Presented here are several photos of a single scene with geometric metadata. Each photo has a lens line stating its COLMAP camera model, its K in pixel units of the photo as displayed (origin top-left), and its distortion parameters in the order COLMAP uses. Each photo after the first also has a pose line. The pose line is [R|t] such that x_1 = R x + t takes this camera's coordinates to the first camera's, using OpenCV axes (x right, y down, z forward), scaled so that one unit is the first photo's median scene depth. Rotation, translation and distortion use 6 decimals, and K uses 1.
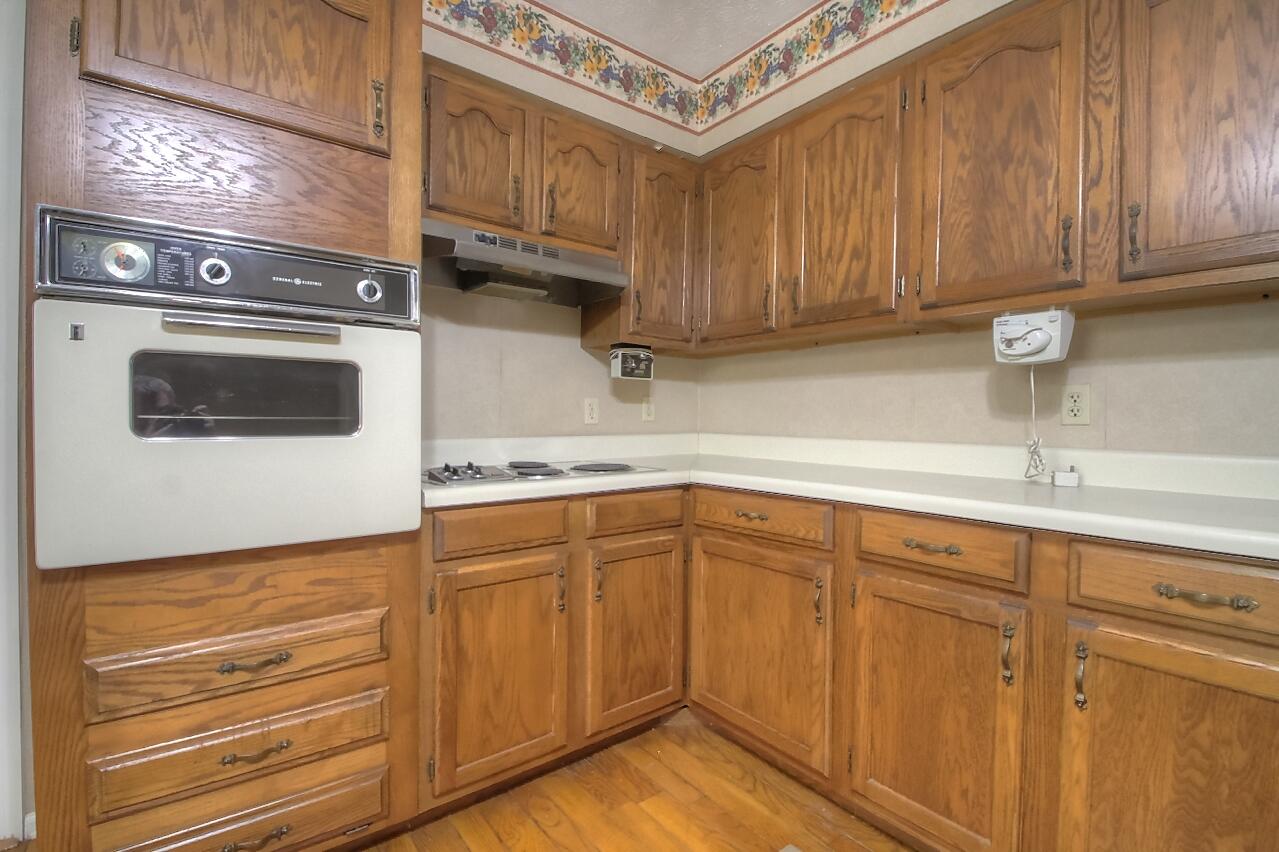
lens RADIAL K [[594.9, 0, 638.2], [0, 594.9, 423.4], [0, 0, 1]] dist [0.003268, -0.000483]
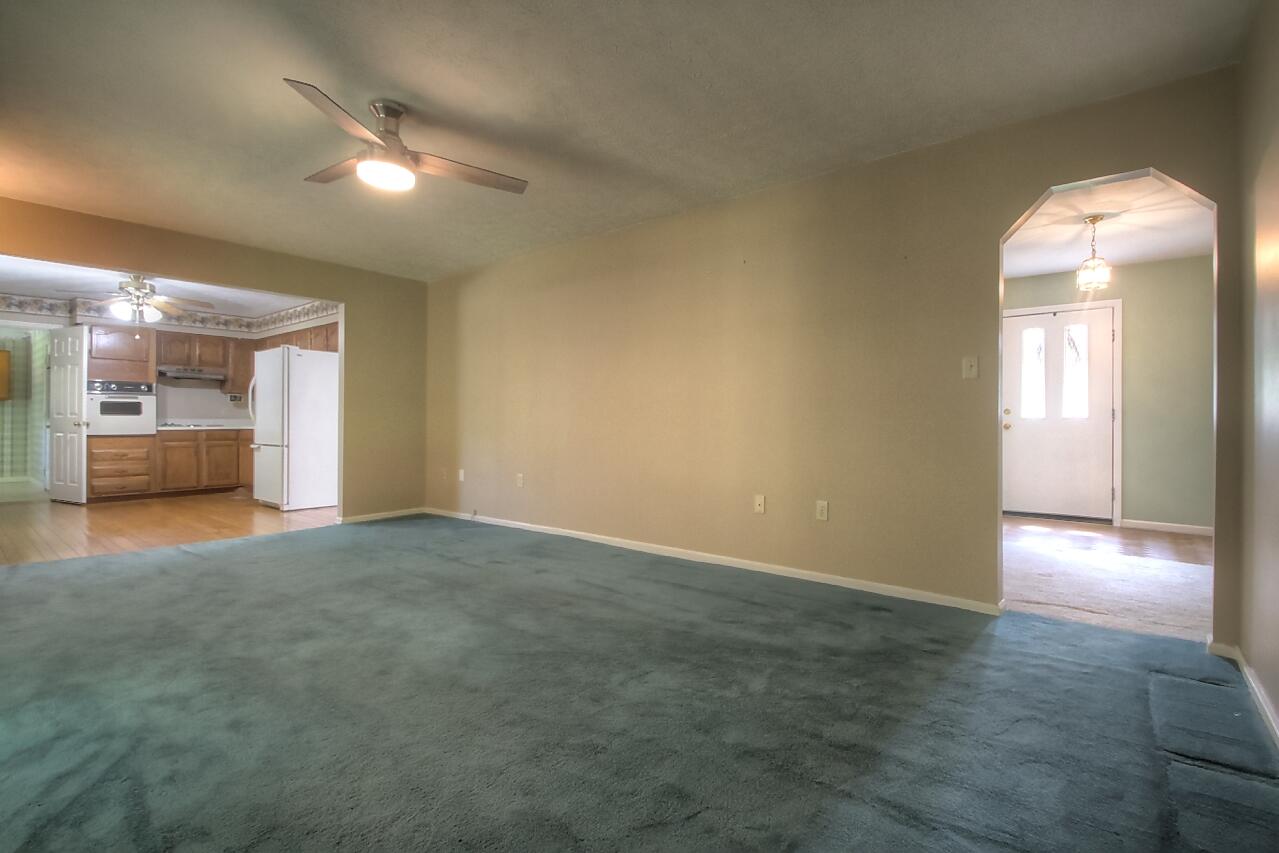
lens RADIAL K [[594.9, 0, 640.8], [0, 594.9, 426.0], [0, 0, 1]] dist [0.003268, -0.000483]
pose [[0.962862, -0.008930, 0.269846, 2.159207], [0.010105, 0.999945, -0.002964, 0.157549], [-0.269804, 0.005581, 0.962899, -4.825156]]
